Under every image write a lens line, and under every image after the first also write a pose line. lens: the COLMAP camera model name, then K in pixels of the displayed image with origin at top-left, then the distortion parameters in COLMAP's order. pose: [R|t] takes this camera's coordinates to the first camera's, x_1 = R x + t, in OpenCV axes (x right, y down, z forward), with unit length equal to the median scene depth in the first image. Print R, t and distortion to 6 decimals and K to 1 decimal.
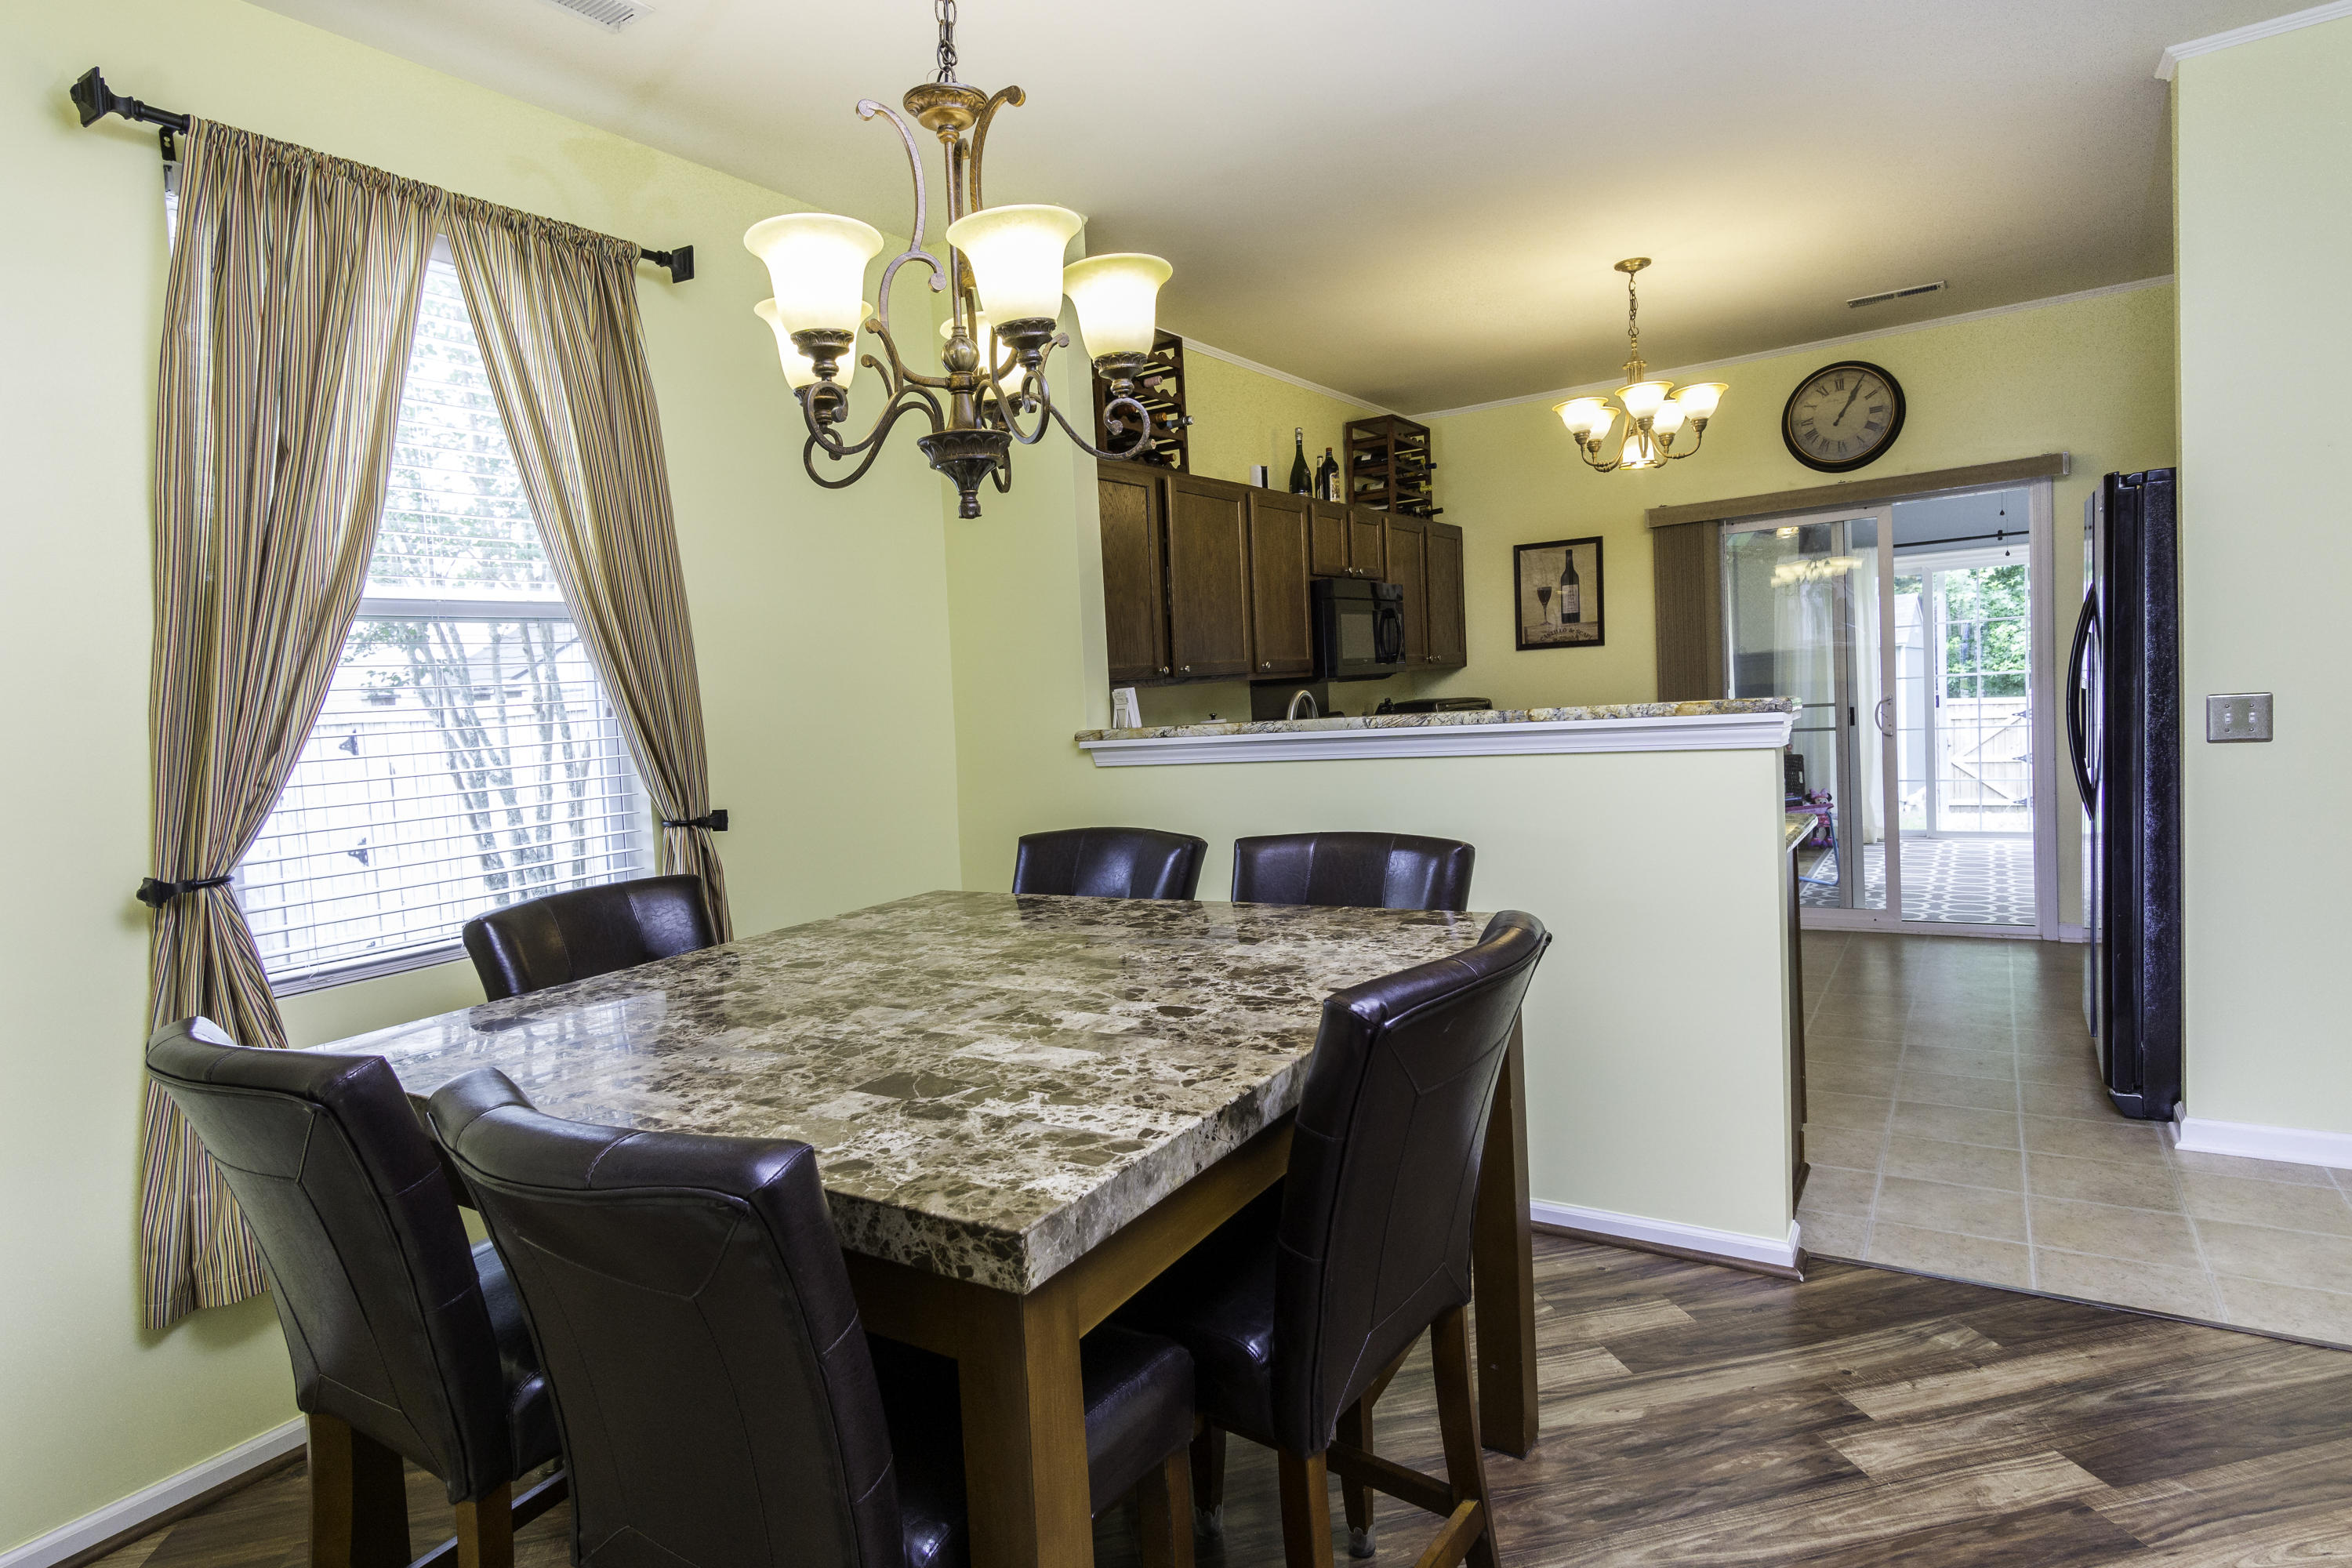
lens RADIAL K [[1240.0, 0, 1176.0], [0, 1240.0, 784.0], [0, 0, 1]] dist [0.001898, 0.000560]
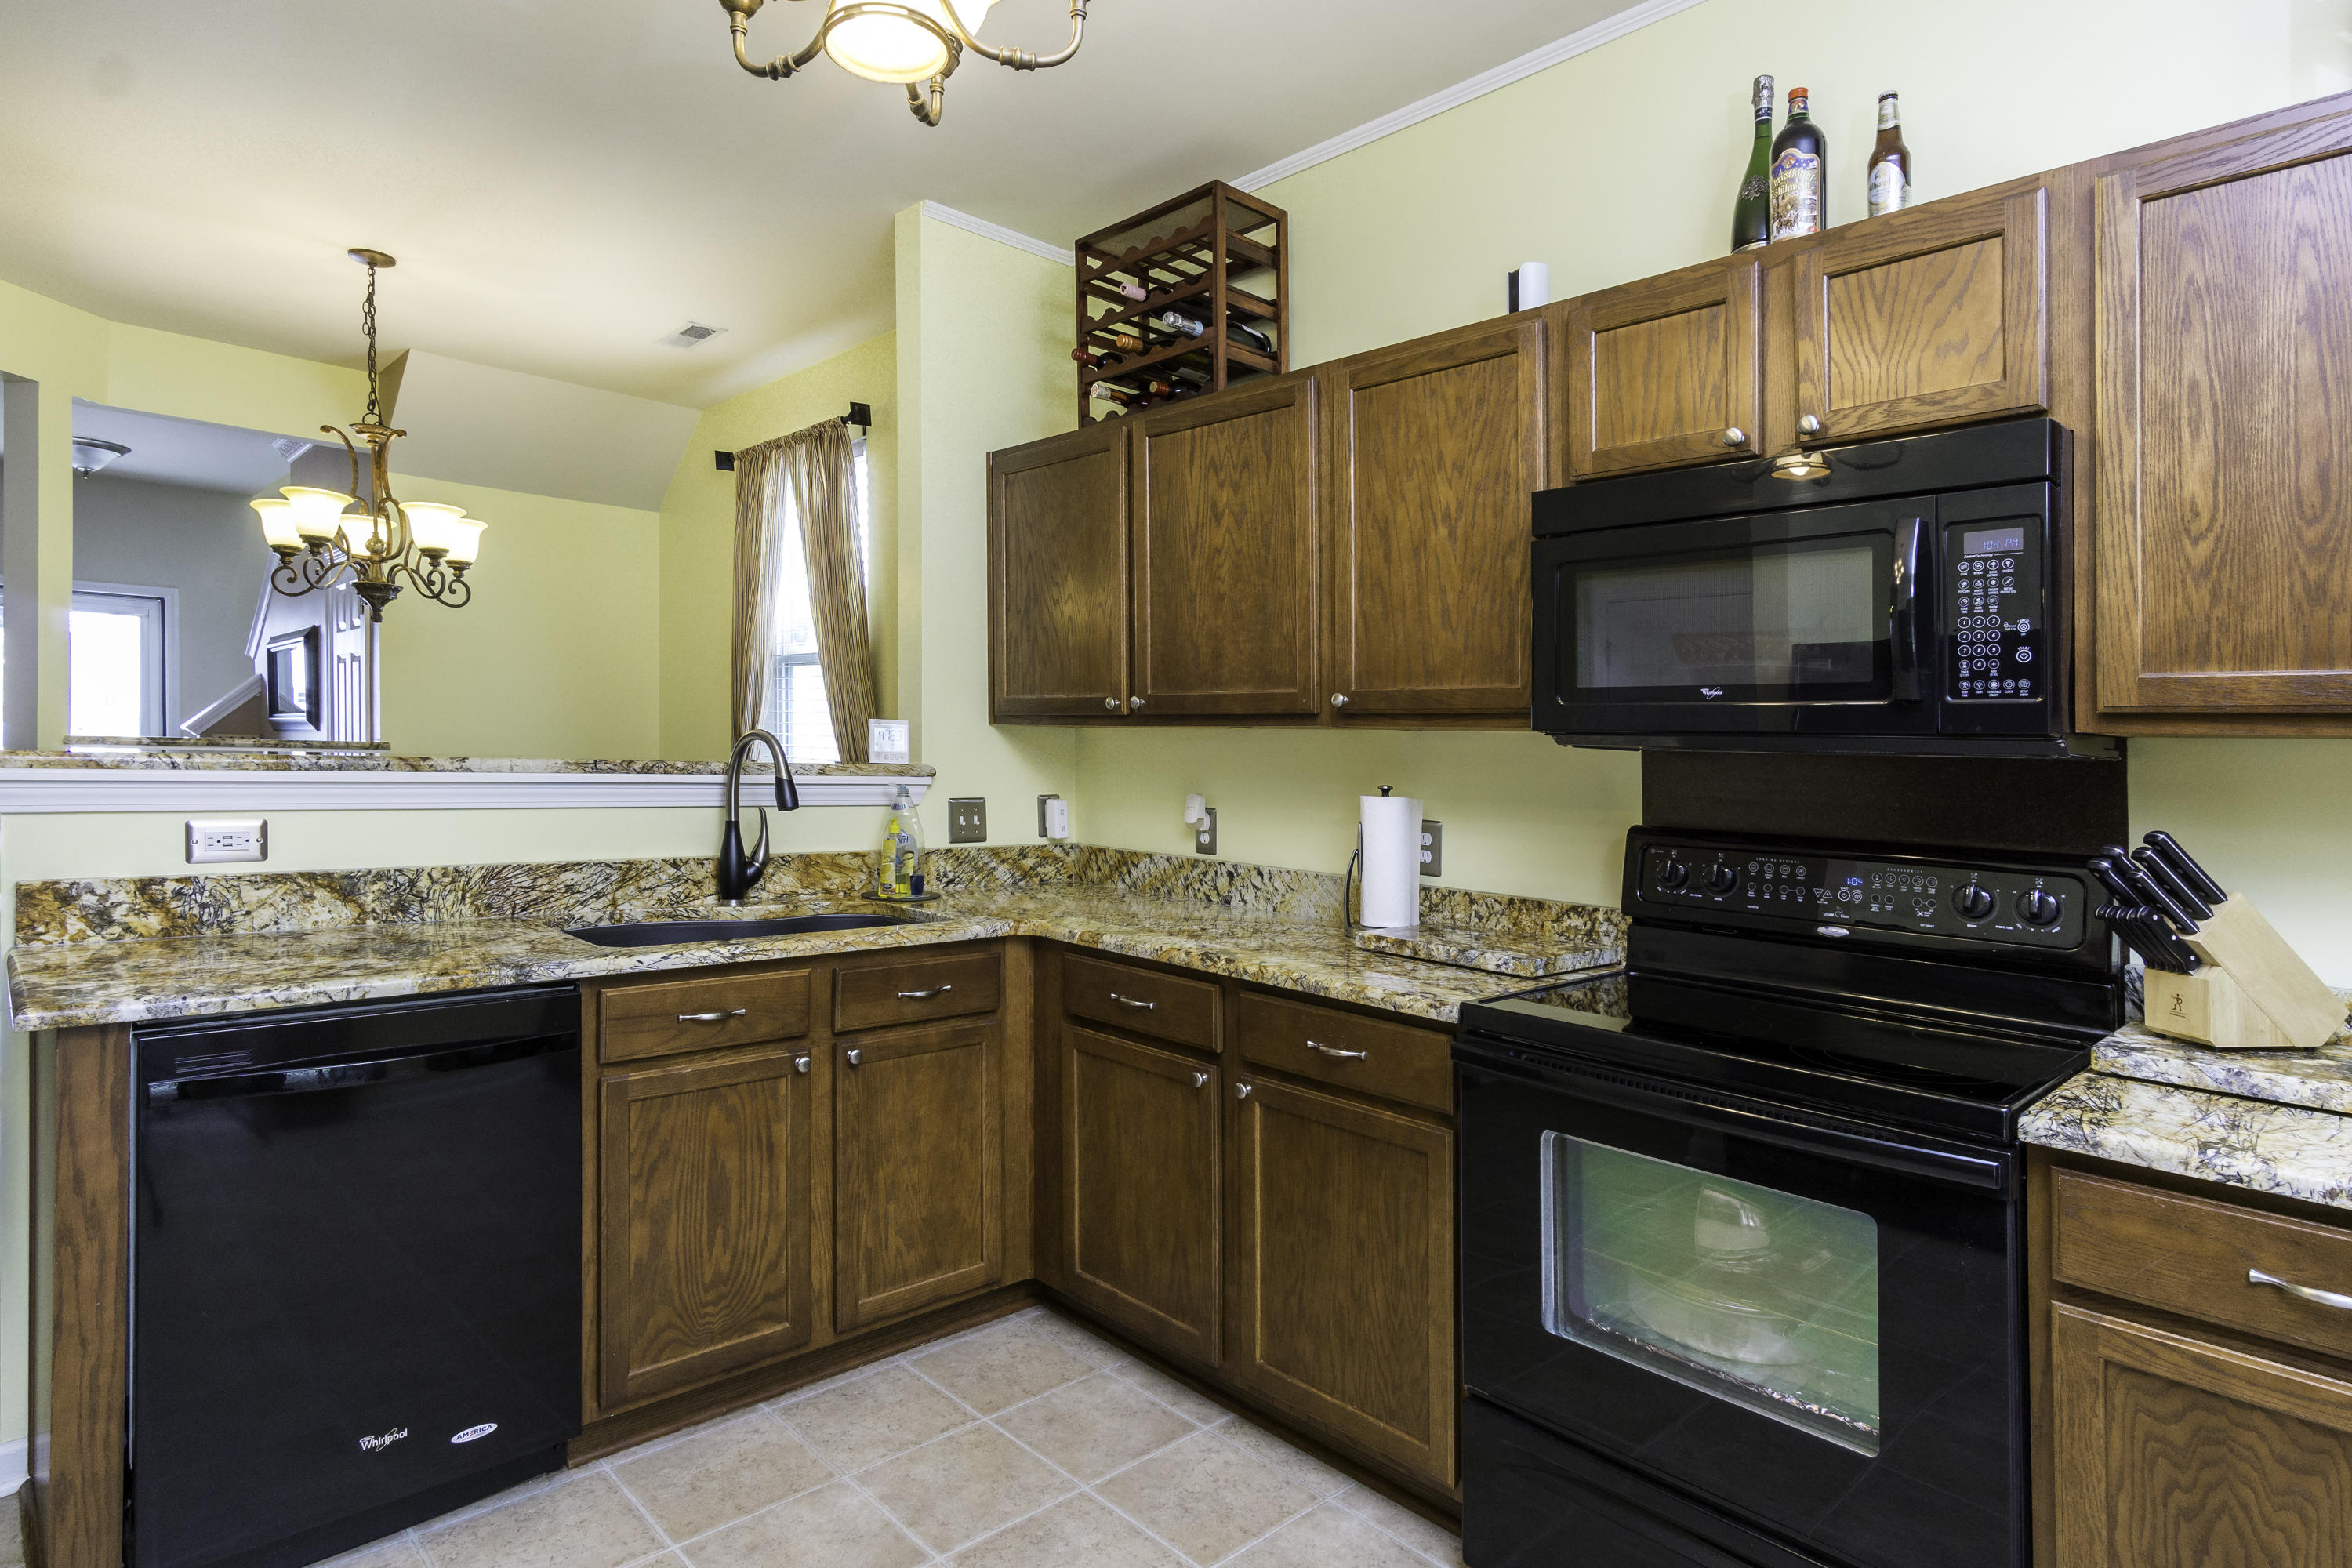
lens RADIAL K [[1240.0, 0, 1176.0], [0, 1240.0, 784.0], [0, 0, 1]] dist [0.001898, 0.000560]
pose [[-0.228533, 0.097085, -0.968683, 0.461072], [-0.073682, 0.990436, 0.116649, -0.090776], [0.970744, 0.098033, -0.219194, 0.816568]]
